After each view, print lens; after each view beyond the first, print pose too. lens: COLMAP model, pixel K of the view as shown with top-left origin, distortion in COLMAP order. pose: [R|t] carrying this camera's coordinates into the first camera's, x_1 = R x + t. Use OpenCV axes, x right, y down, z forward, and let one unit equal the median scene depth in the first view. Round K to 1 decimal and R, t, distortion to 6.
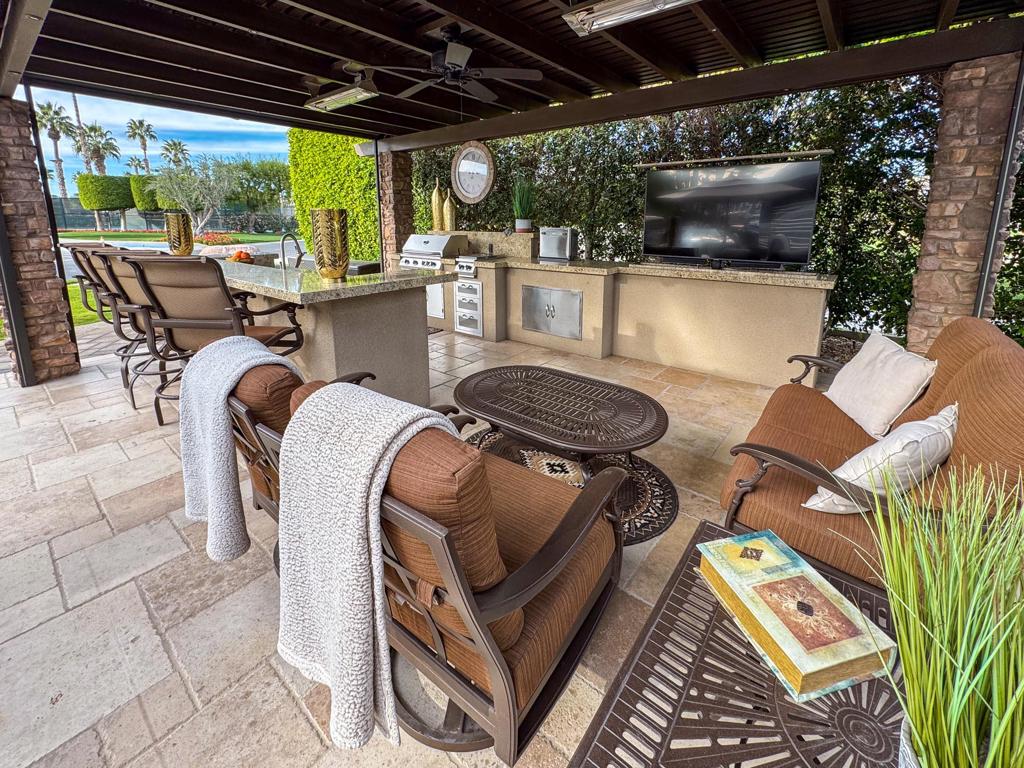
lens RADIAL K [[441.7, 0, 513.6], [0, 441.7, 296.8], [0, 0, 1]] dist [-0.000071, -0.000344]
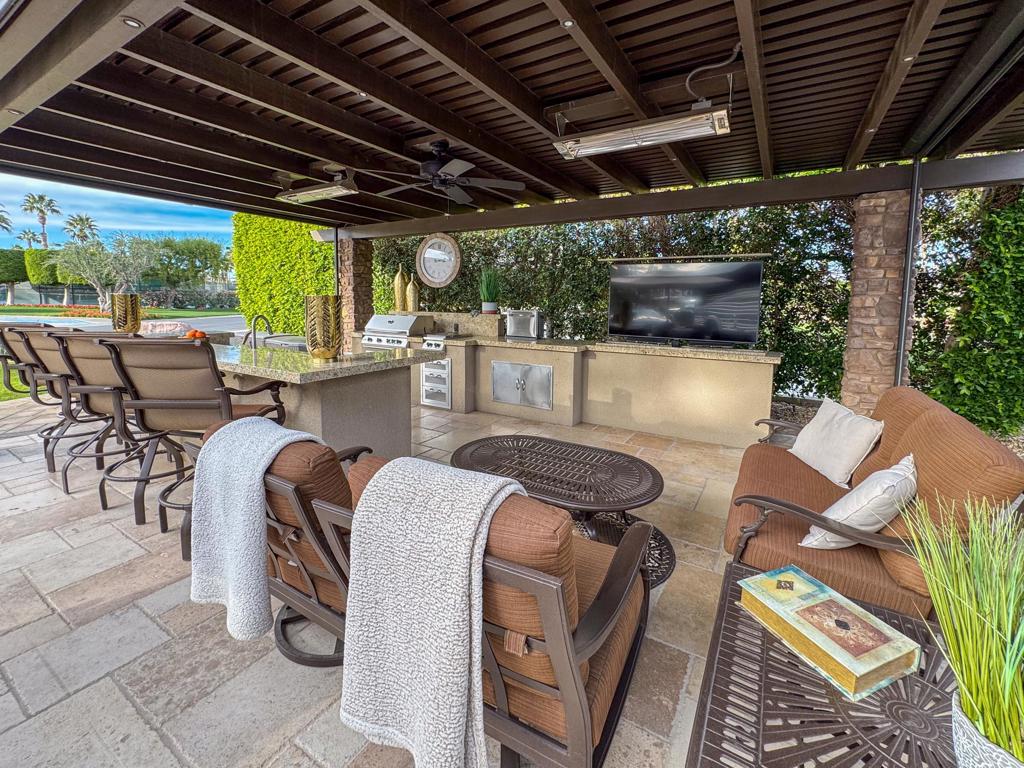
lens RADIAL K [[422.4, 0, 456.8], [0, 422.4, 325.7], [0, 0, 1]] dist [-0.000230, -0.000024]
pose [[0.995212, -0.009898, 0.097242, -0.224144], [0.018947, 0.995524, -0.092585, -0.023832], [-0.095890, 0.093984, 0.990945, -0.072014]]
